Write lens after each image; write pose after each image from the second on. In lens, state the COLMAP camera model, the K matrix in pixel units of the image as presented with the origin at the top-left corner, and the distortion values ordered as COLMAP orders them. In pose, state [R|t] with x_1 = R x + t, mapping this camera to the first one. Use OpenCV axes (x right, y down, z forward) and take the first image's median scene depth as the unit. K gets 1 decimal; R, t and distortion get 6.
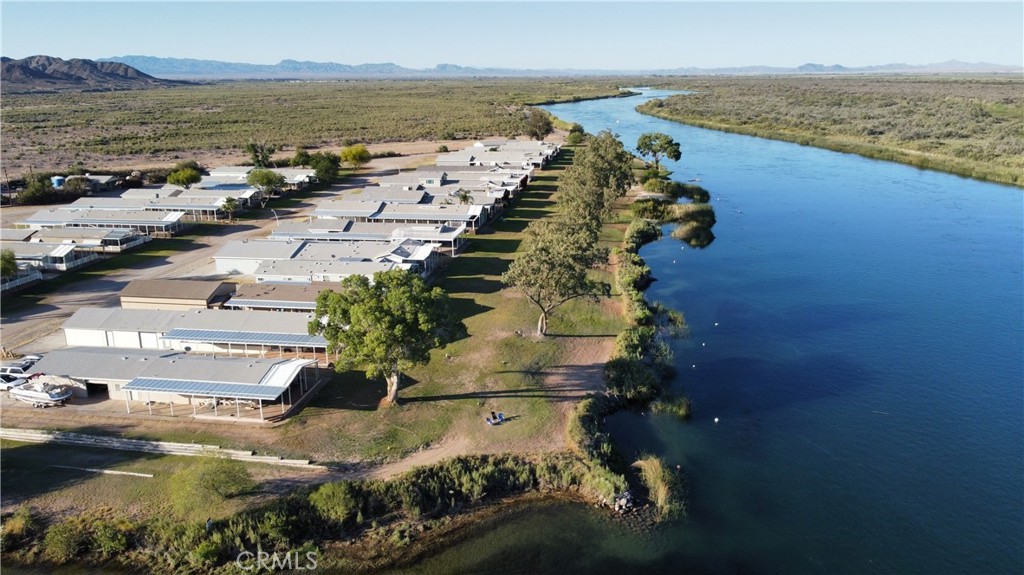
lens RADIAL K [[738.6, 0, 511.7], [0, 738.6, 287.4], [0, 0, 1]] dist [-0.003183, -0.008669]
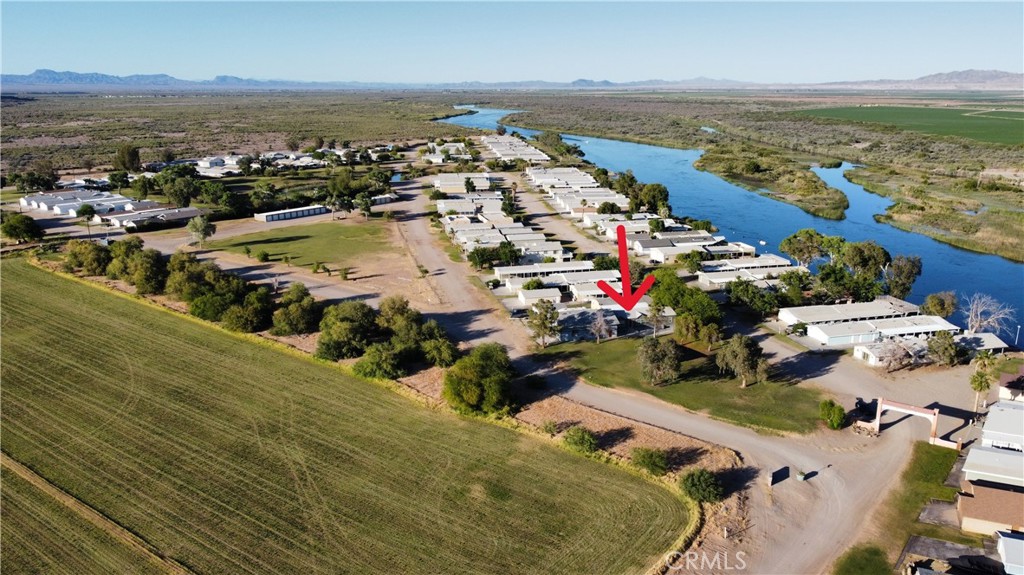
lens RADIAL K [[738.6, 0, 512.6], [0, 738.6, 287.9], [0, 0, 1]] dist [-0.003183, -0.008669]
pose [[0.961139, -0.063875, 0.268573, -0.392995], [0.068128, 0.997655, -0.006535, 0.208973], [-0.267526, 0.024579, 0.963237, -0.882081]]
